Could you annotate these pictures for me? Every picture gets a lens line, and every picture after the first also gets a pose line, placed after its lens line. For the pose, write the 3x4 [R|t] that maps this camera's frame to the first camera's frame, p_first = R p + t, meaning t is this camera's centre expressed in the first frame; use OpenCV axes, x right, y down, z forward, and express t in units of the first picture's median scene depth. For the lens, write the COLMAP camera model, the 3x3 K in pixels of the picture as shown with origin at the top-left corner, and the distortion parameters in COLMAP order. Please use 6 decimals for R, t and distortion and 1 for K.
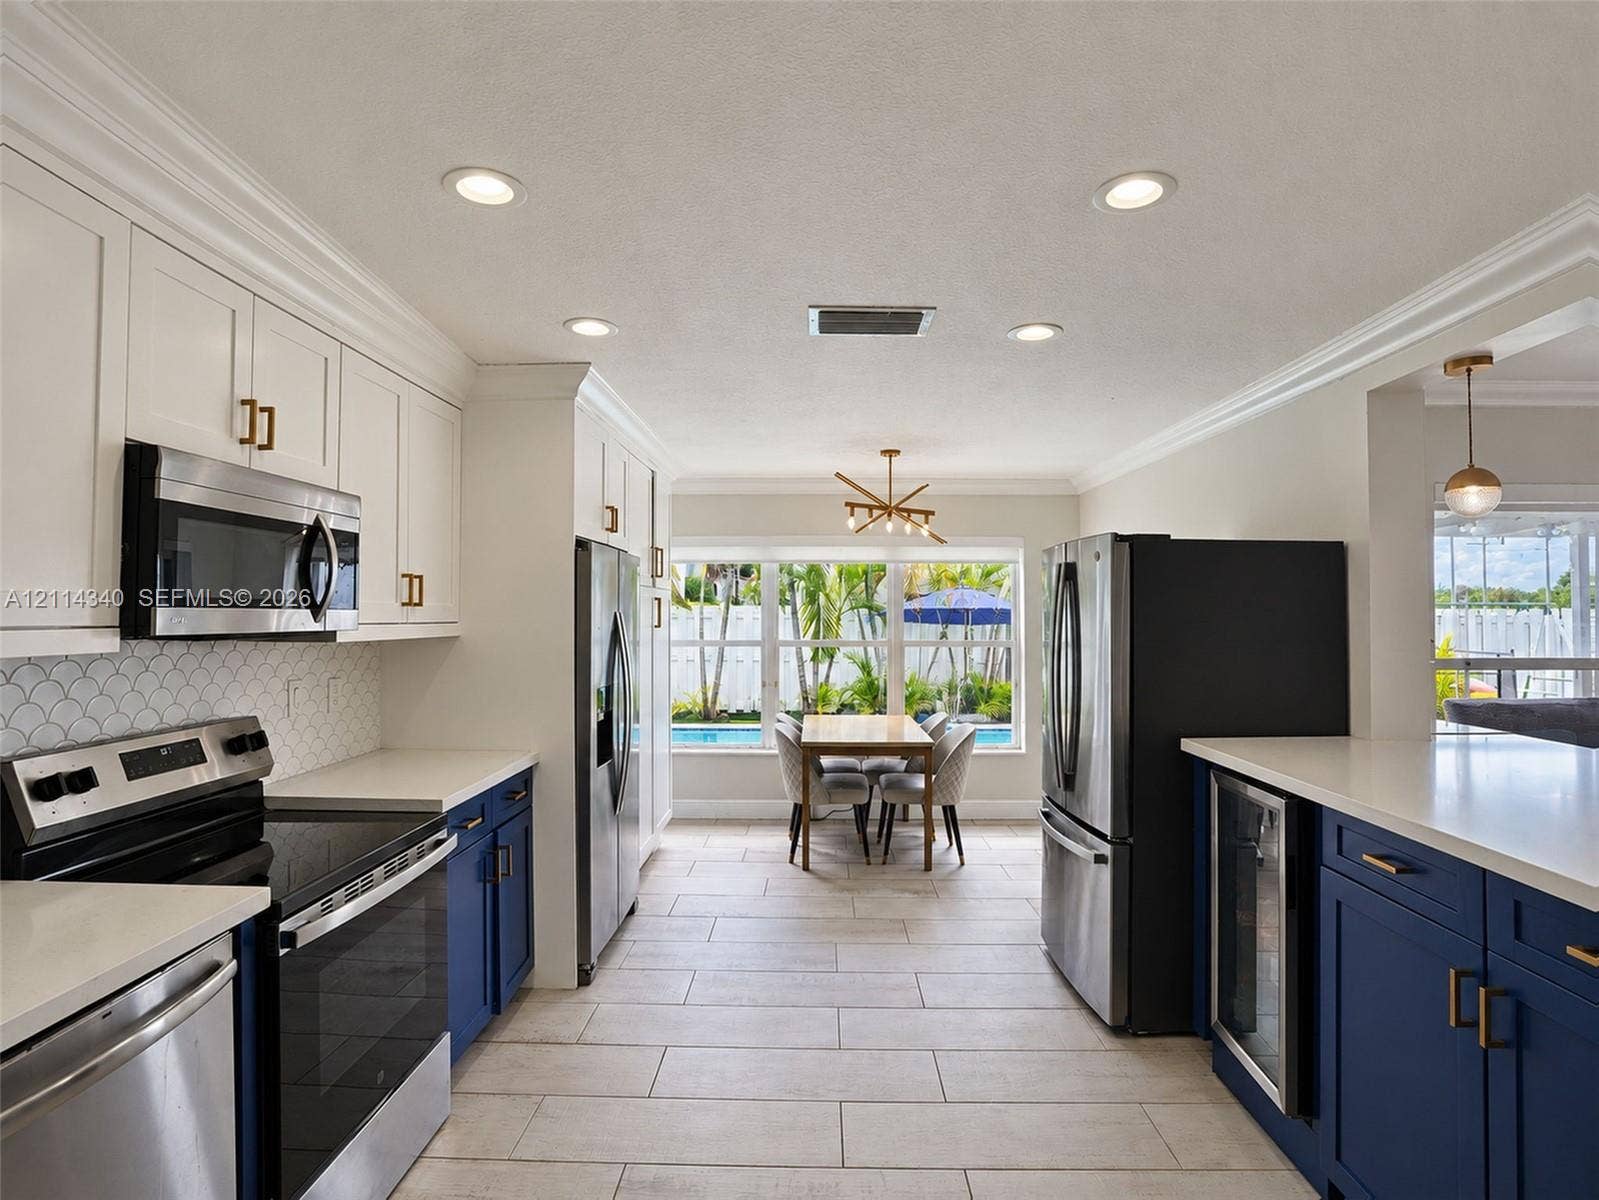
lens RADIAL K [[826.6, 0, 799.5], [0, 826.6, 600.0], [0, 0, 1]] dist [-0.068920, 0.025976]
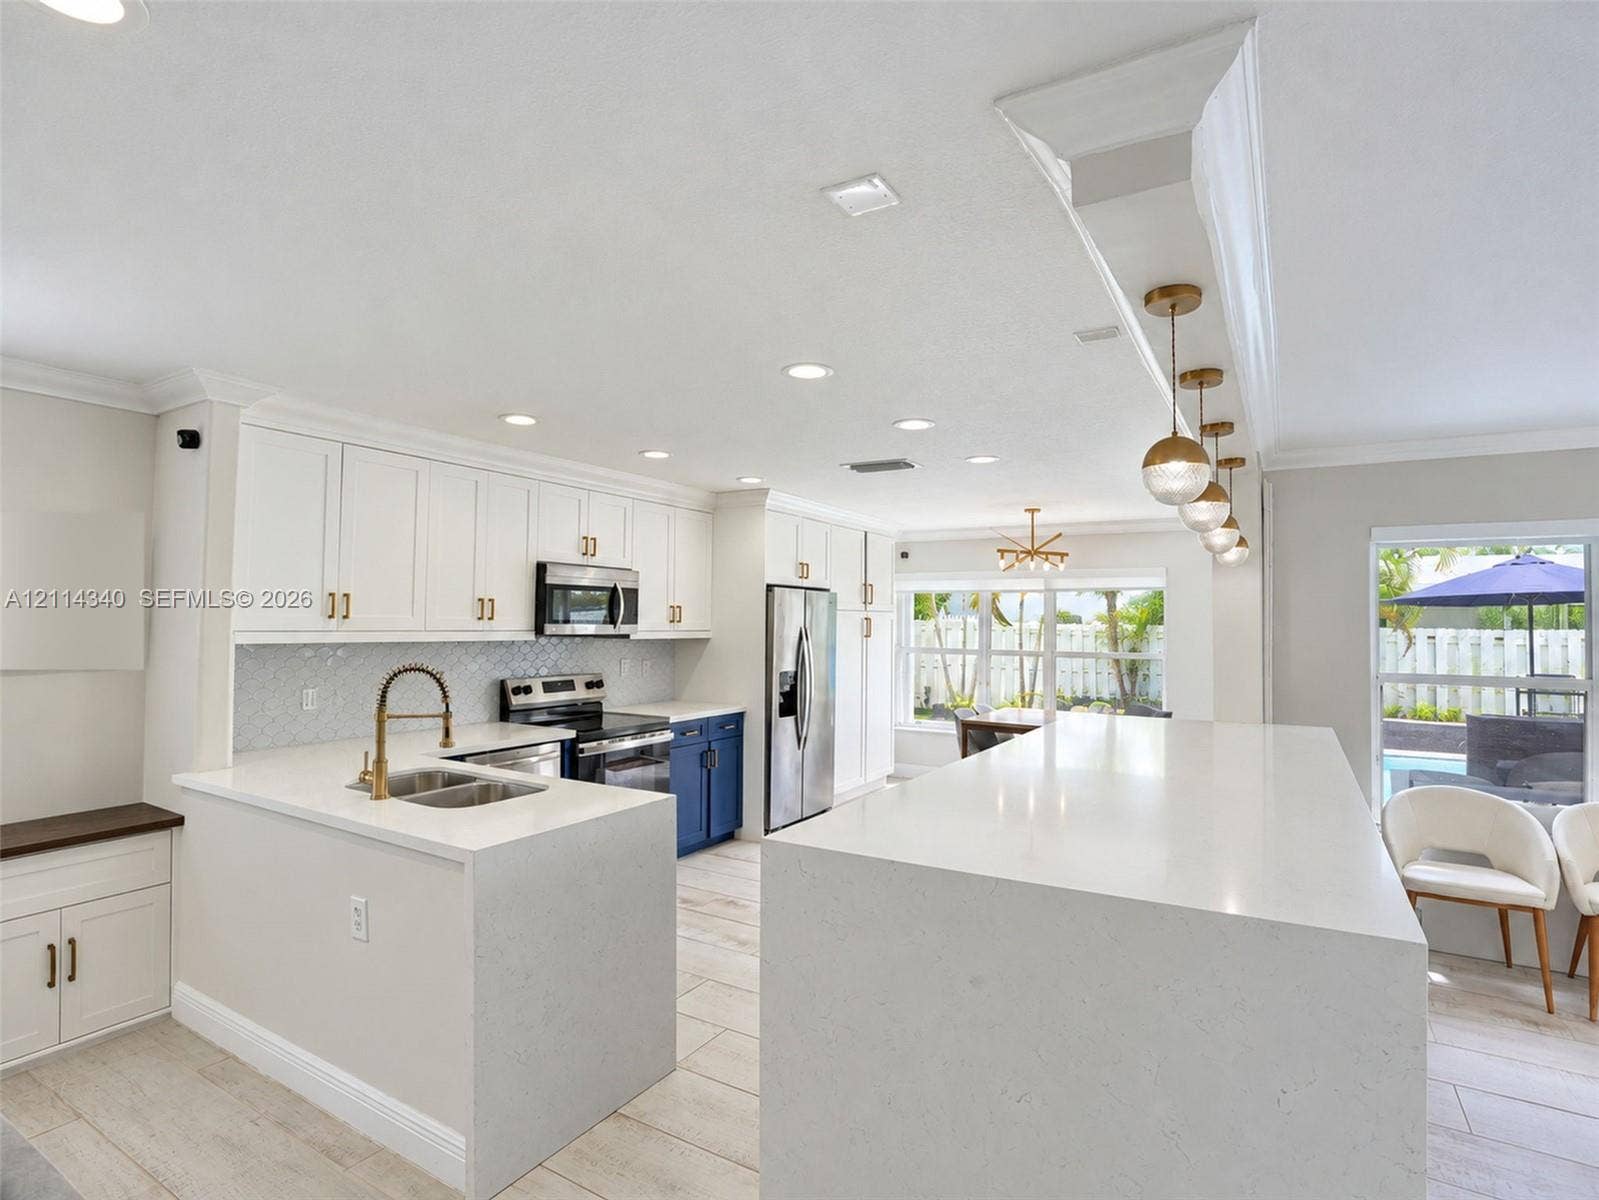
lens RADIAL K [[826.6, 0, 799.5], [0, 826.6, 600.0], [0, 0, 1]] dist [-0.068920, 0.025976]
pose [[0.867460, 0.005739, -0.497474, 0.453117], [-0.010865, 0.999914, -0.007410, -0.020965], [0.497388, 0.011833, 0.867447, -0.335131]]
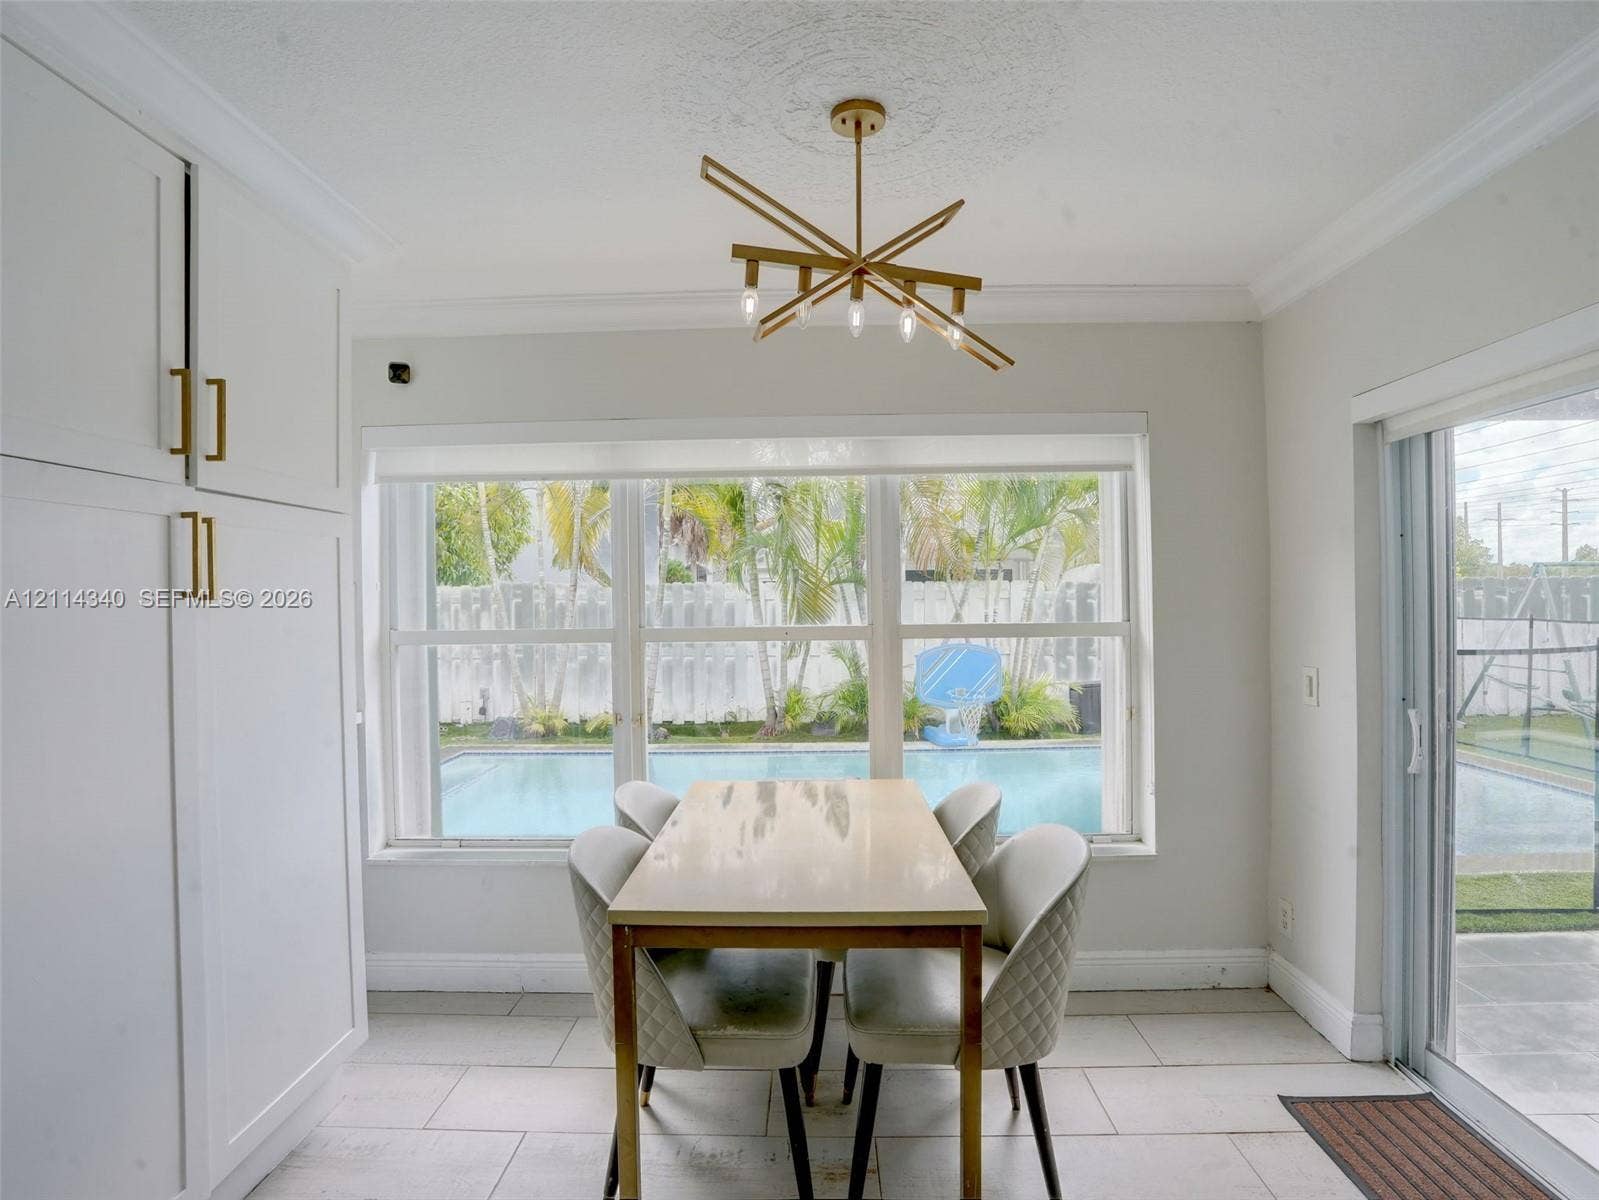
lens RADIAL K [[826.6, 0, 799.5], [0, 826.6, 600.0], [0, 0, 1]] dist [-0.068920, 0.025976]
pose [[0.999943, -0.010645, -0.000095, 0.084115], [0.010645, 0.999821, 0.015644, 0.030750], [-0.000071, -0.015644, 0.999878, 0.653295]]
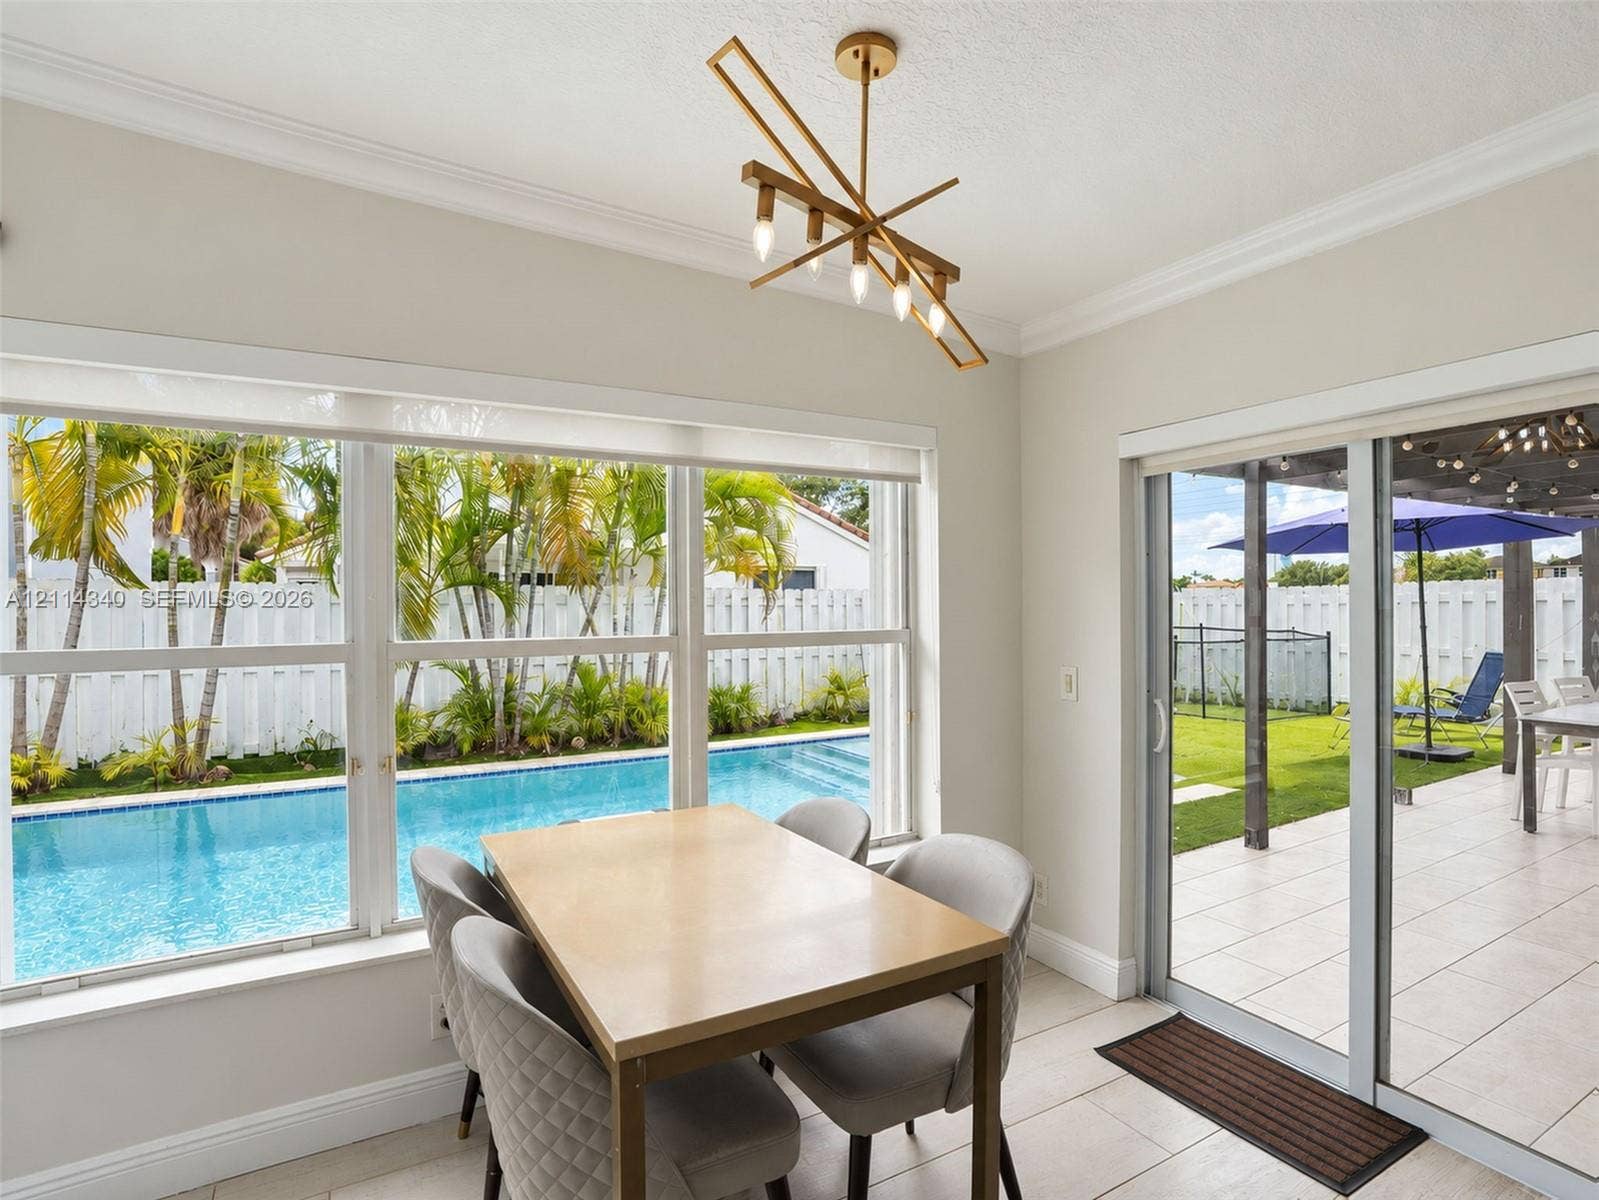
lens RADIAL K [[826.6, 0, 799.5], [0, 826.6, 600.0], [0, 0, 1]] dist [-0.068920, 0.025976]
pose [[0.858580, -0.004119, 0.512663, -0.074960], [-0.002928, 0.999912, 0.012937, 0.029176], [-0.512671, -0.012609, 0.858492, 0.761317]]
